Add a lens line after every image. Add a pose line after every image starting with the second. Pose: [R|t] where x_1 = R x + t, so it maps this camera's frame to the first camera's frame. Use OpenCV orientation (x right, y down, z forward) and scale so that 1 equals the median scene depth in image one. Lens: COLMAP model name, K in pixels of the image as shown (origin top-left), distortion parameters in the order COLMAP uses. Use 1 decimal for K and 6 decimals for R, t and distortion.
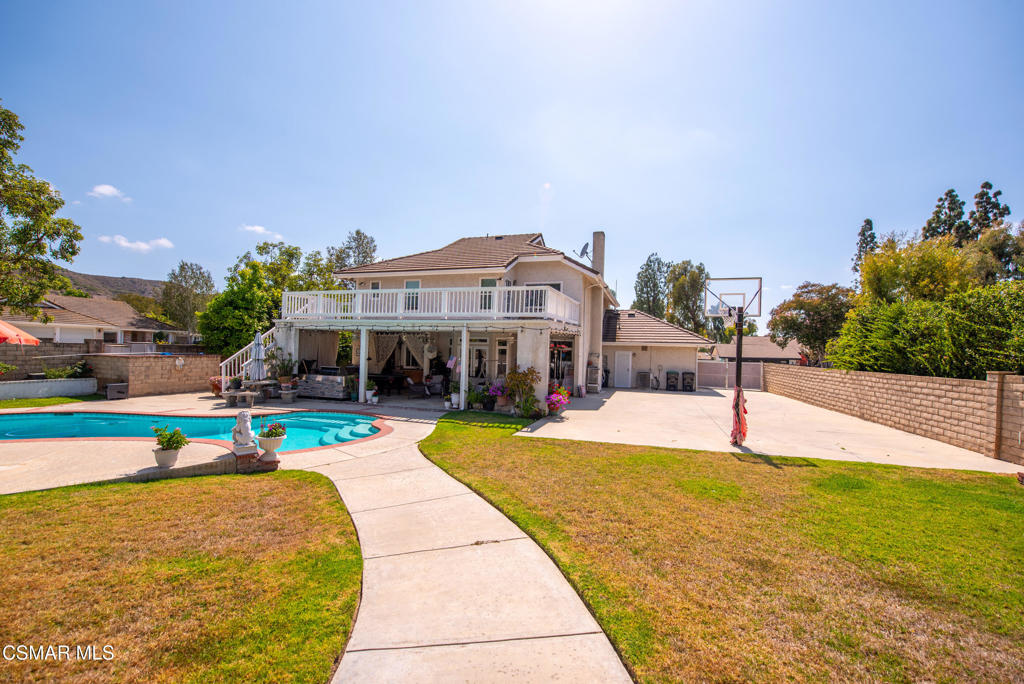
lens RADIAL K [[415.3, 0, 518.3], [0, 415.3, 339.5], [0, 0, 1]] dist [-0.015855, -0.000002]
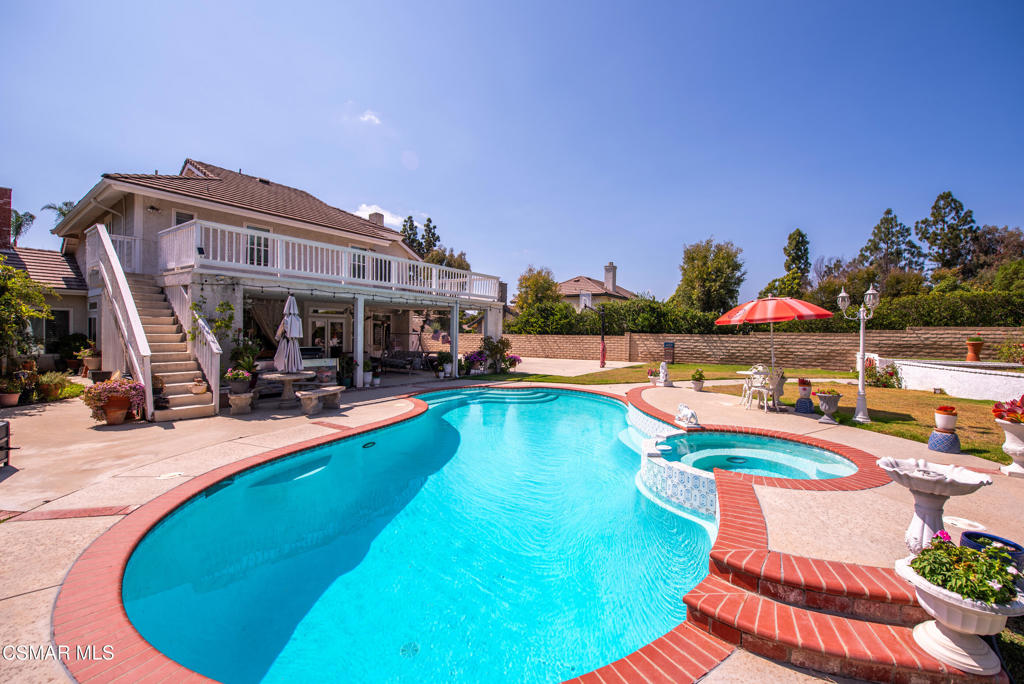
lens RADIAL K [[415.3, 0, 518.3], [0, 415.3, 339.5], [0, 0, 1]] dist [-0.015855, -0.000002]
pose [[0.317594, -0.035161, 0.947575, -0.776364], [-0.031370, 0.998376, 0.047560, 0.005213], [-0.947708, -0.044830, 0.315975, 0.327974]]
